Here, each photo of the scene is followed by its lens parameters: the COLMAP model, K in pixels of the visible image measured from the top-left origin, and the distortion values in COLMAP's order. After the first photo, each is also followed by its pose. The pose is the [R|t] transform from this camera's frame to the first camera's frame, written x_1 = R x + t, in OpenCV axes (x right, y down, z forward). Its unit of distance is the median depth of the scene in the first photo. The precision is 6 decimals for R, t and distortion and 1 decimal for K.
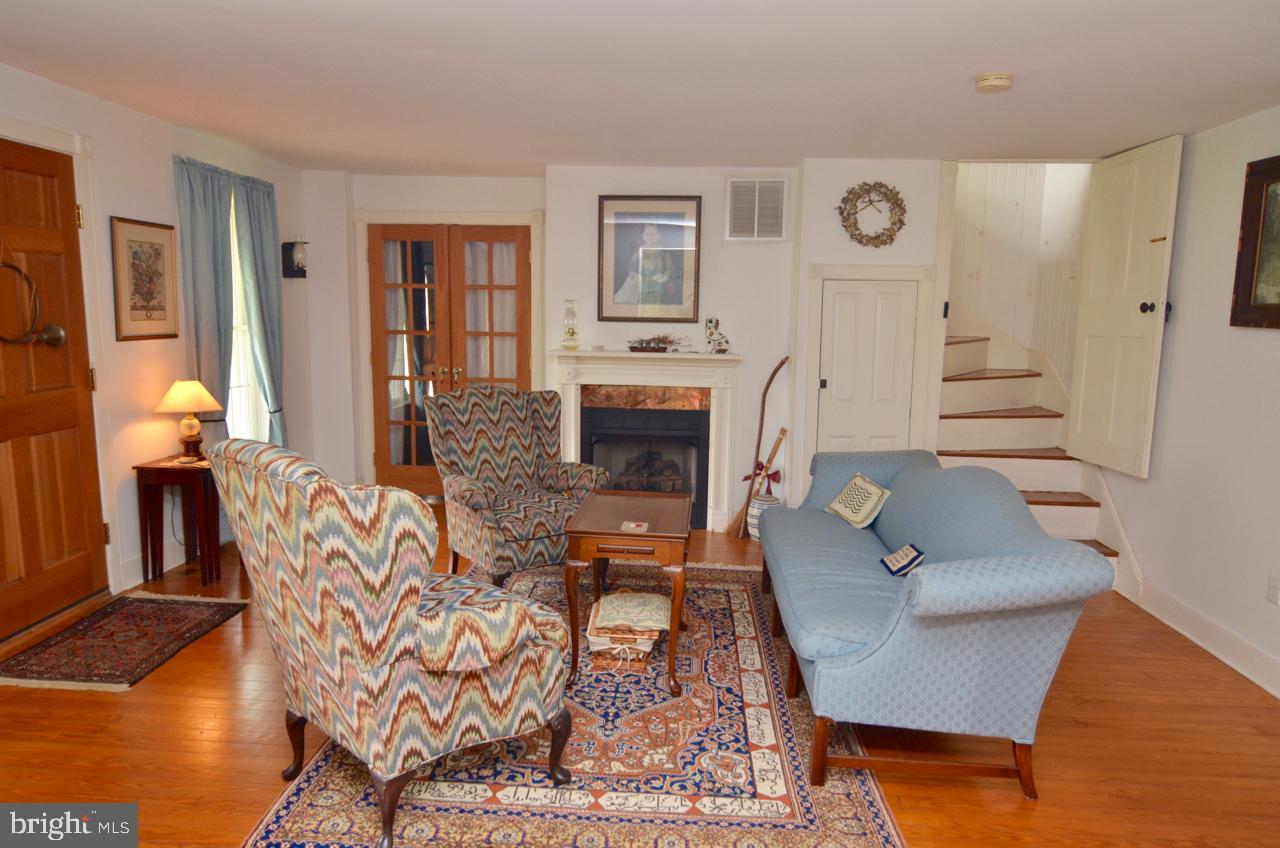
lens RADIAL K [[846.0, 0, 641.0], [0, 846.0, 430.4], [0, 0, 1]] dist [-0.008741, -0.001678]
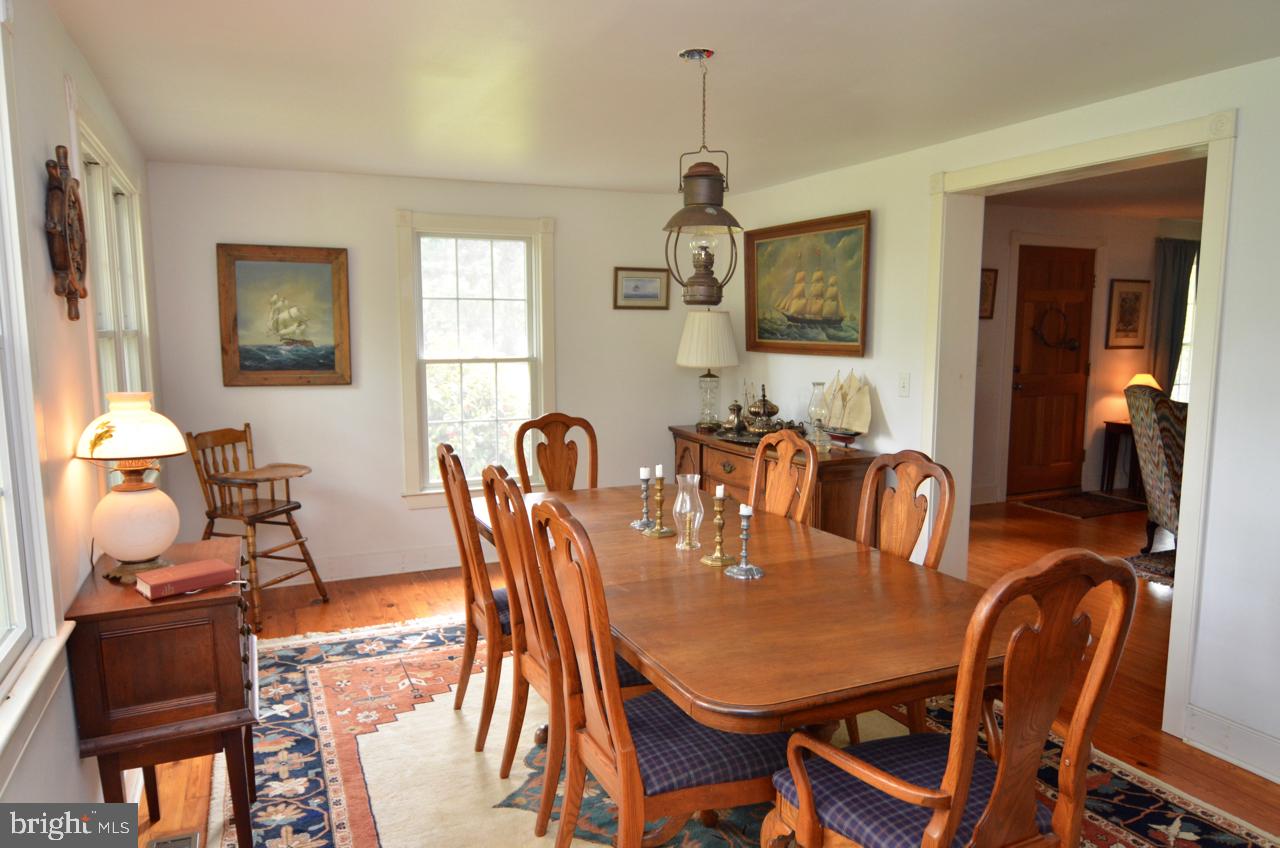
lens RADIAL K [[846.0, 0, 638.7], [0, 846.0, 433.8], [0, 0, 1]] dist [-0.008741, -0.001678]
pose [[0.466502, 0.097110, -0.879173, 0.491155], [-0.122153, 0.991504, 0.044701, 0.110181], [0.876045, 0.086540, 0.474401, -0.677892]]
